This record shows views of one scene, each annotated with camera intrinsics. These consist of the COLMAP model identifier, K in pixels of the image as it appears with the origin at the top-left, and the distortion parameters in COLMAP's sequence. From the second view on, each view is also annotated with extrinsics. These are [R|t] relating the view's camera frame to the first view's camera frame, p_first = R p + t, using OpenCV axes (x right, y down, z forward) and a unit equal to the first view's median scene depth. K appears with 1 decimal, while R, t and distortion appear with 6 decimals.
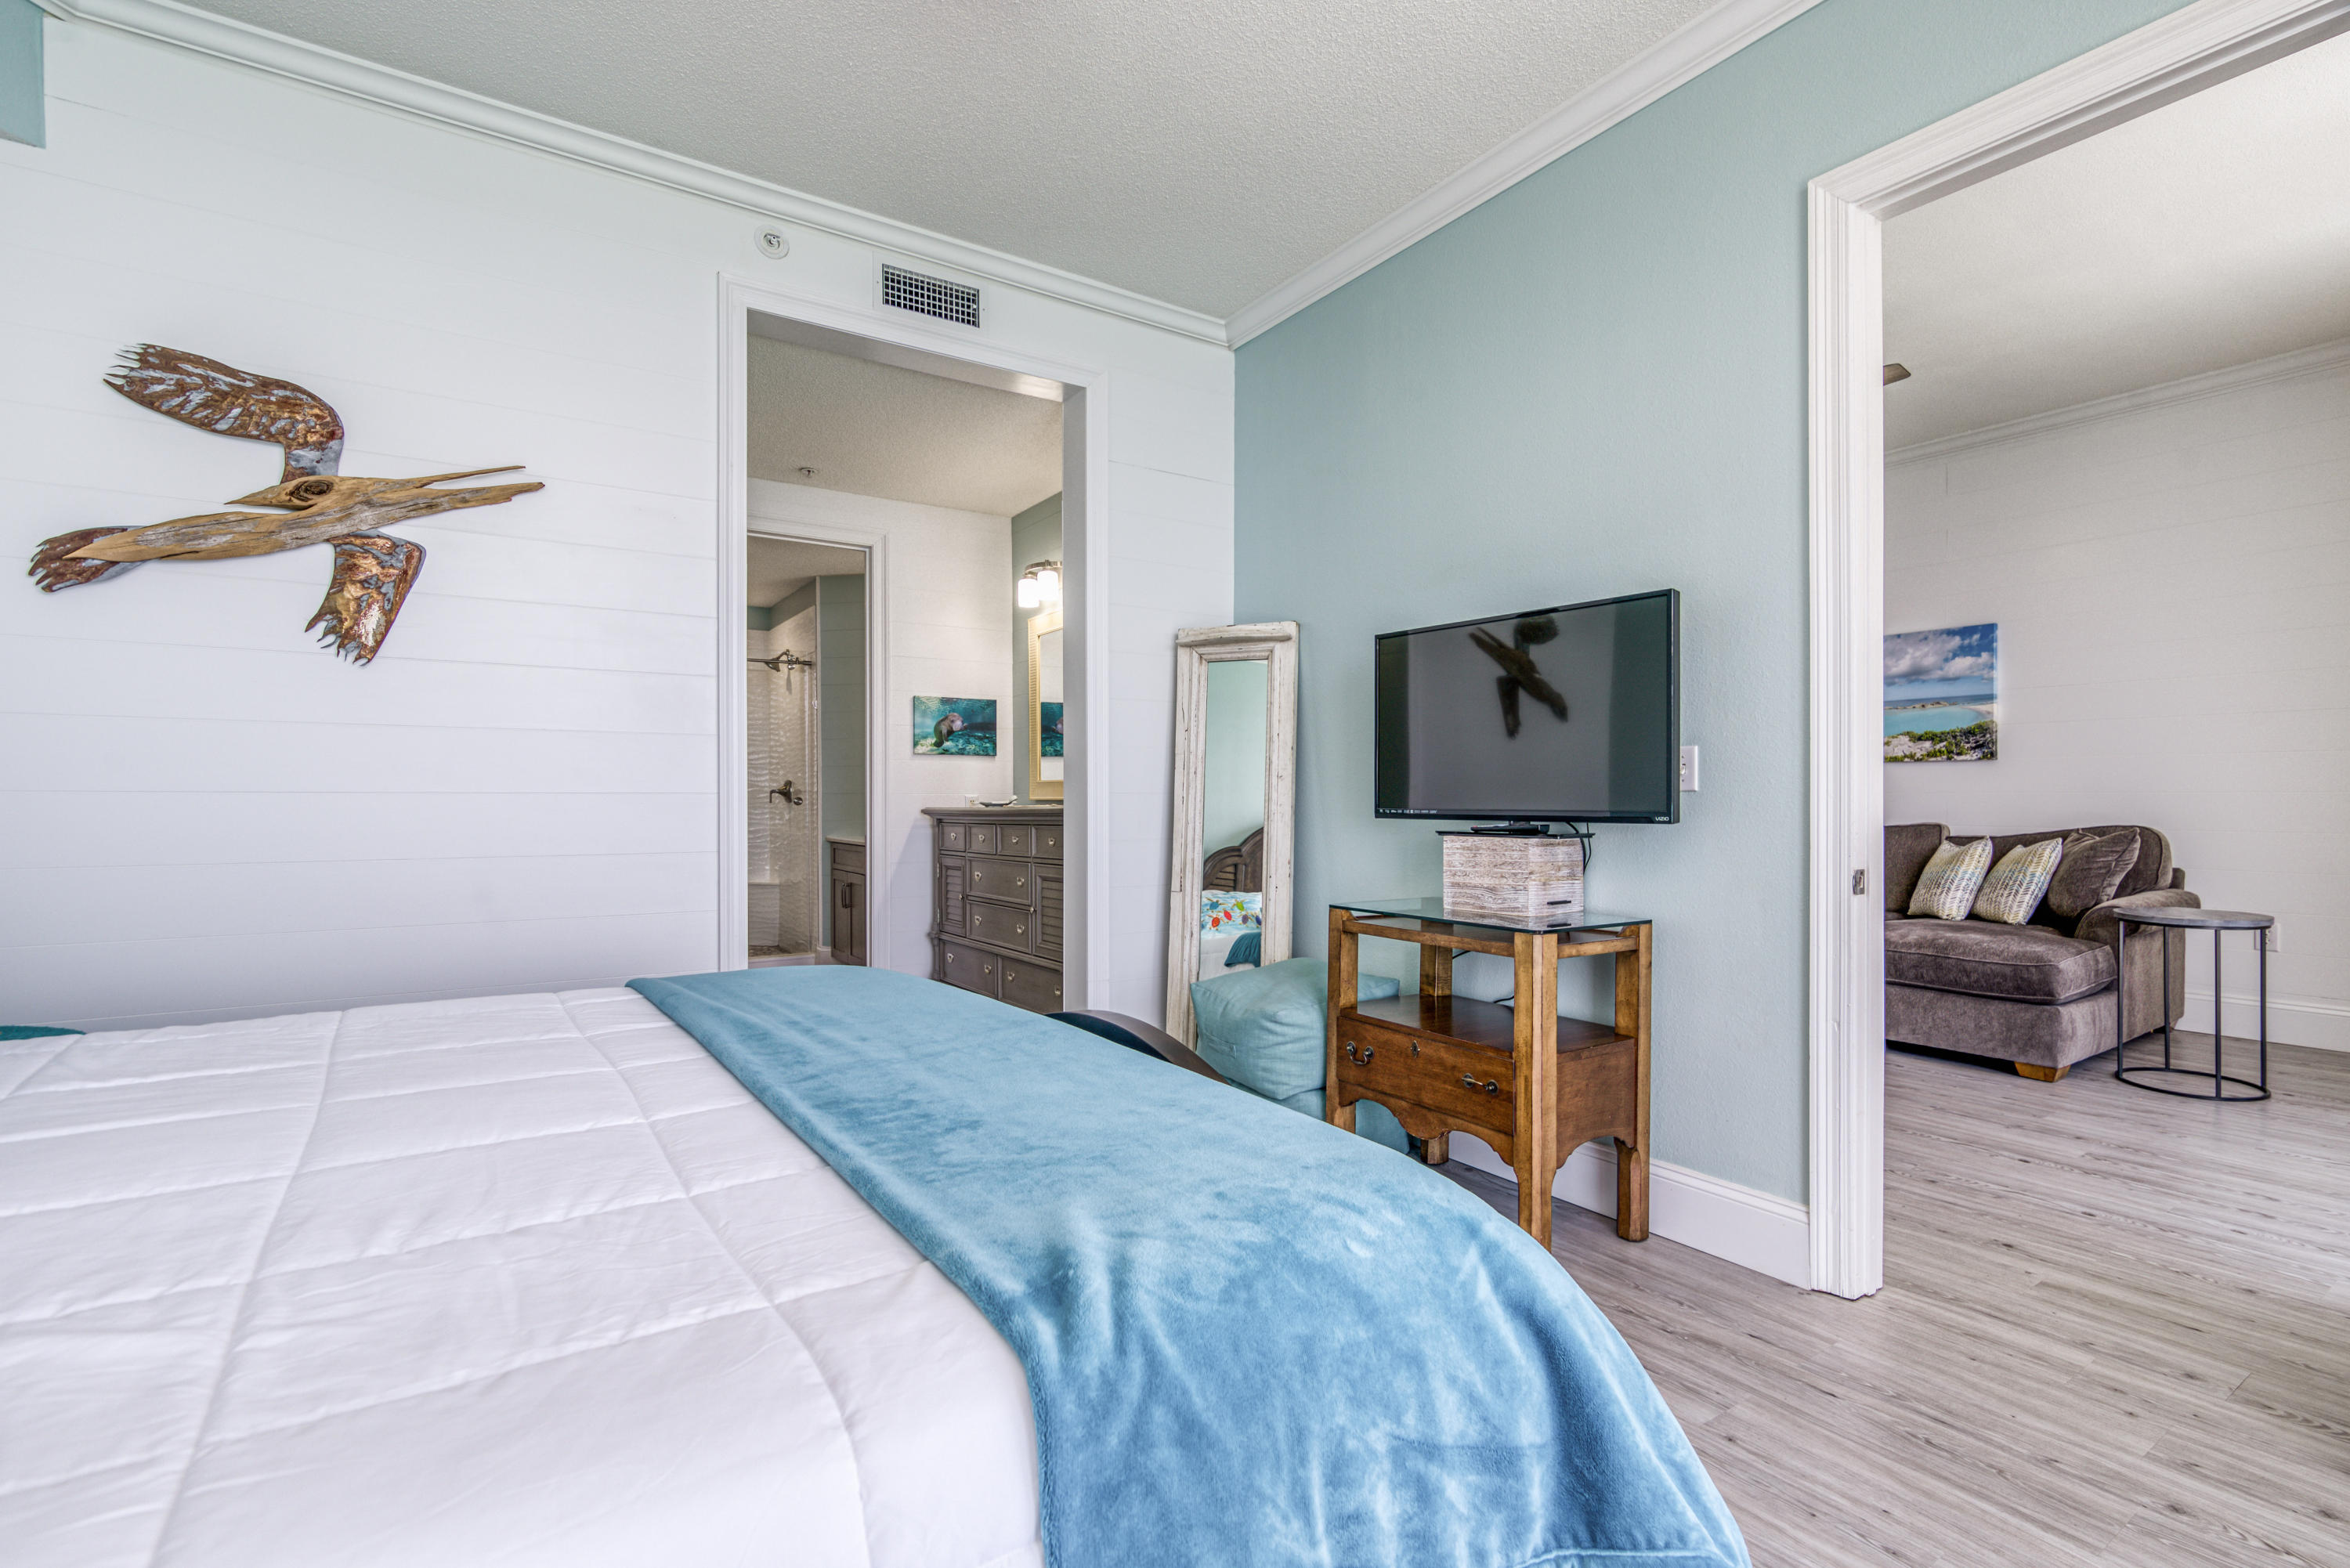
lens RADIAL K [[1075.6, 0, 1175.8], [0, 1075.6, 778.9], [0, 0, 1]] dist [-0.004094, 0.000917]
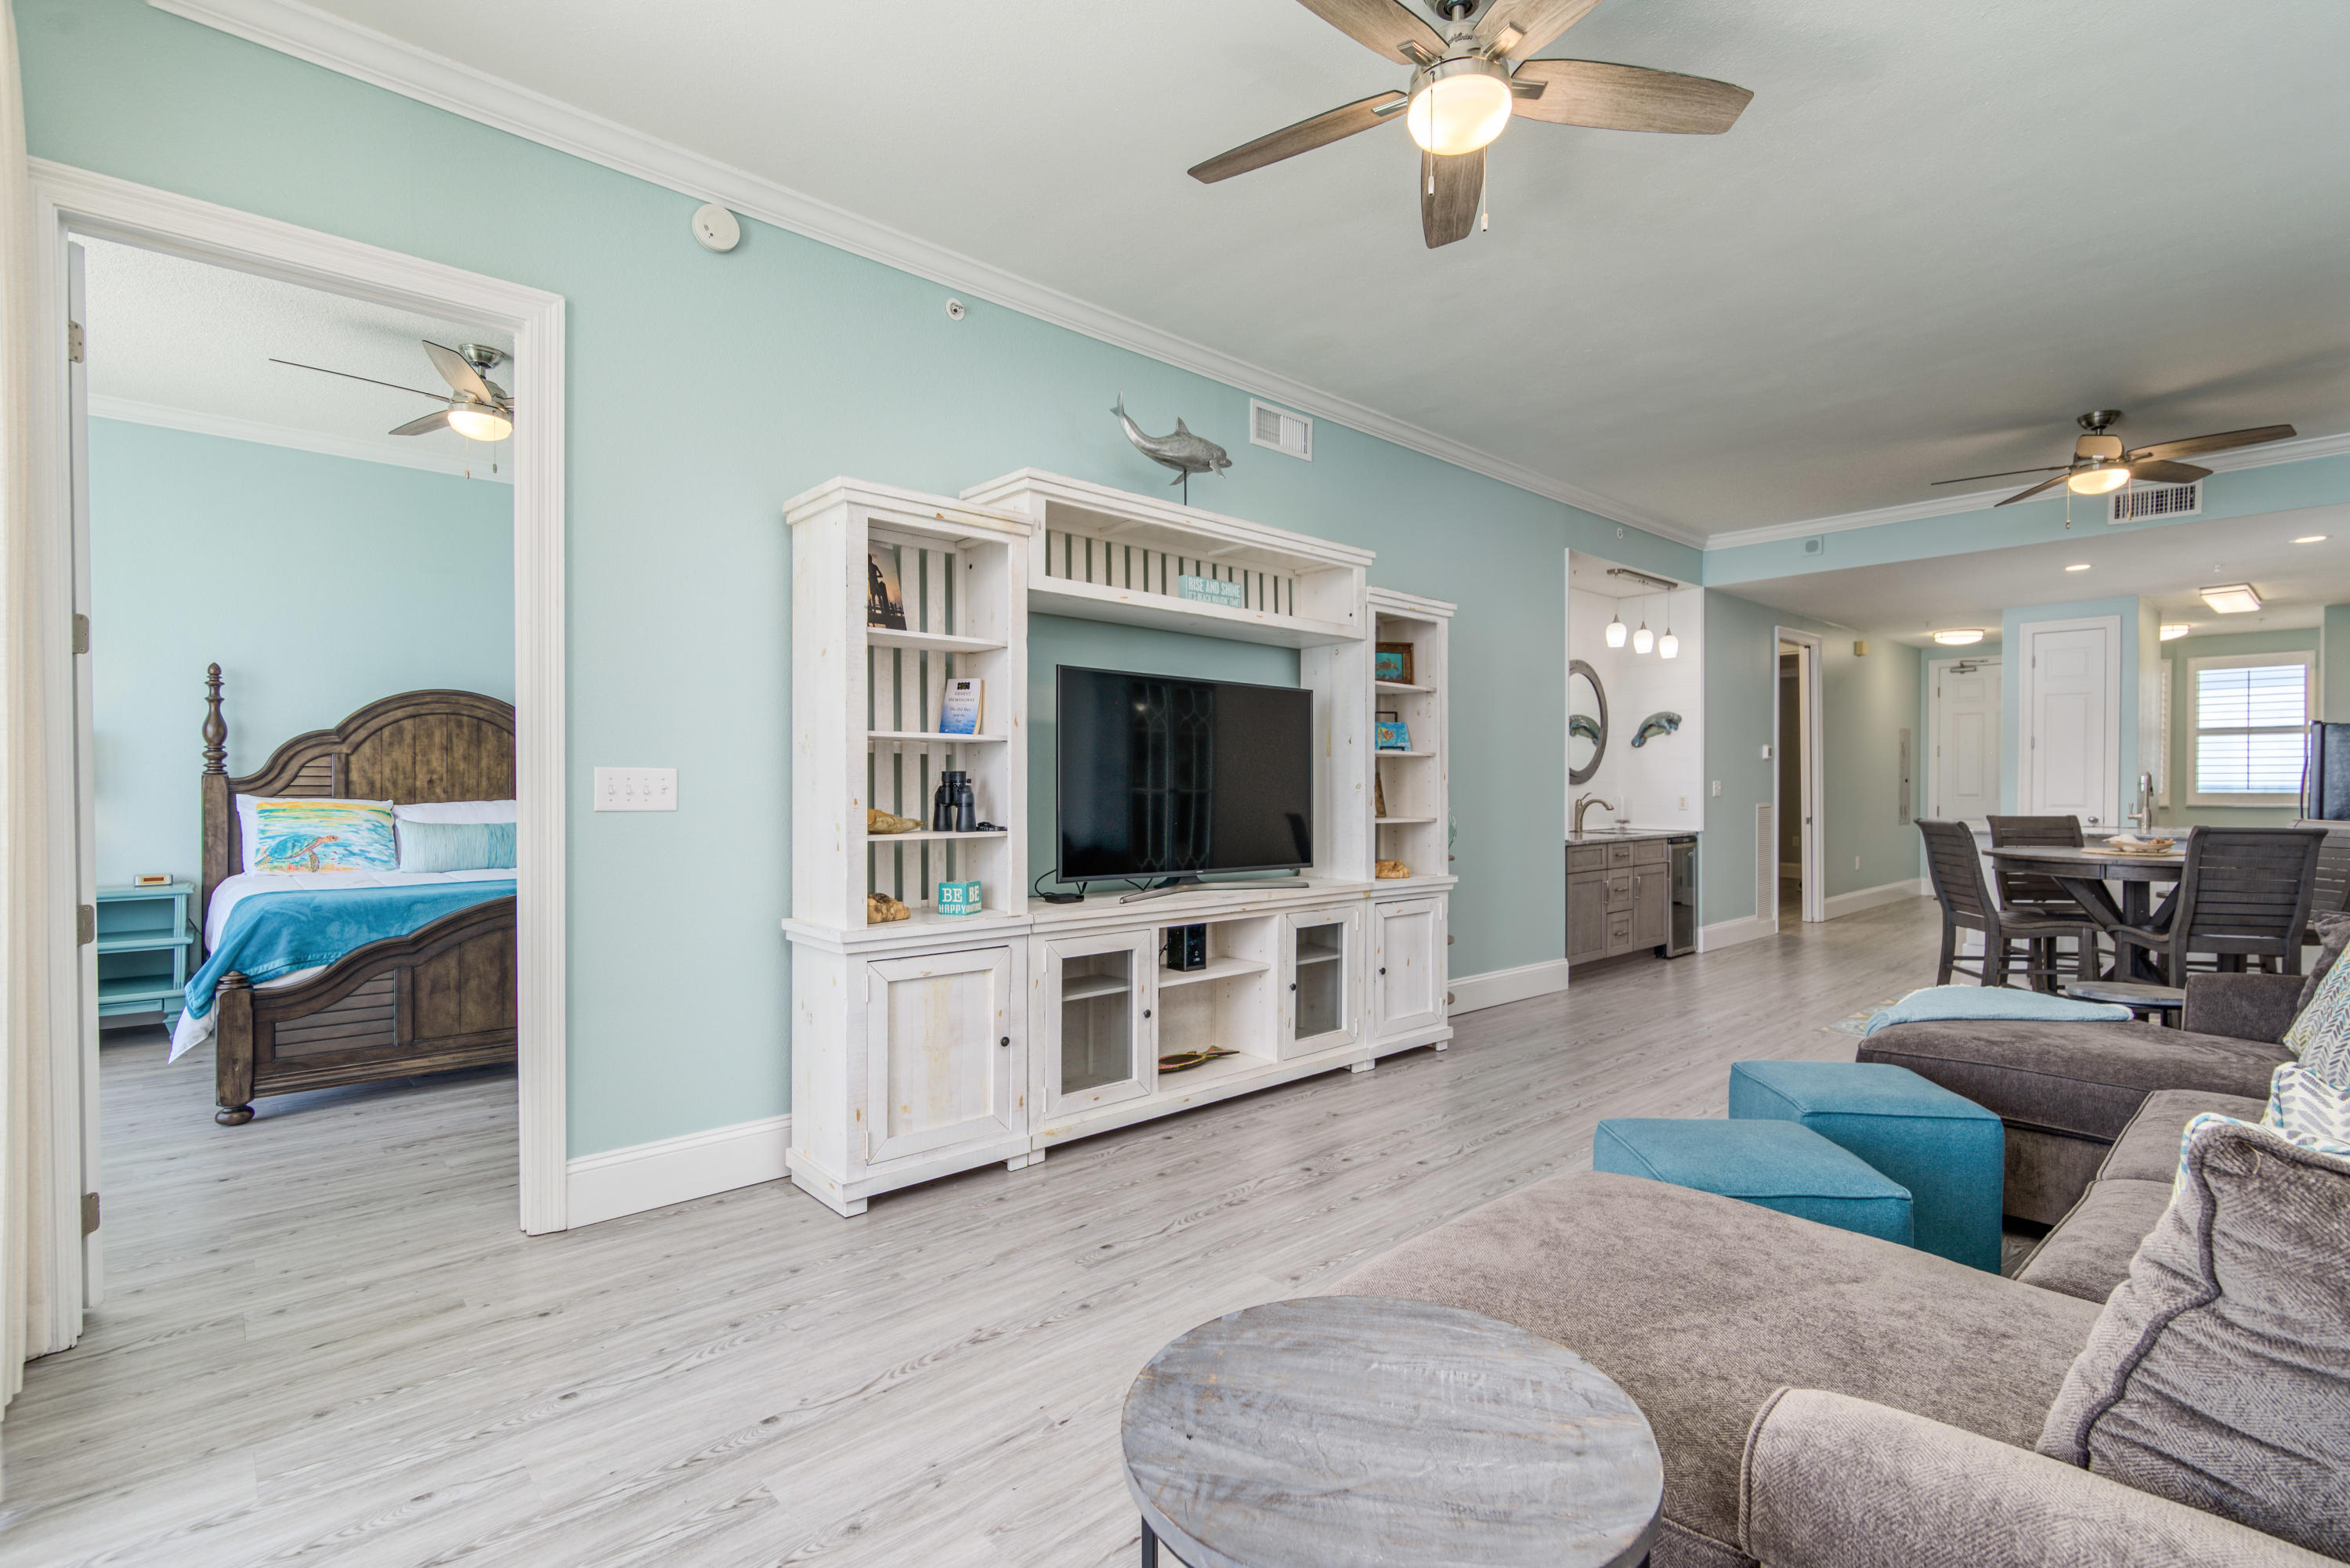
lens RADIAL K [[1075.6, 0, 1187.1], [0, 1075.6, 780.8], [0, 0, 1]] dist [-0.004094, 0.000917]
pose [[0.159953, 0.000459, -0.987125, 1.754444], [0.012963, 0.999913, 0.002565, -0.010040], [0.987040, -0.013206, 0.159933, 1.394947]]
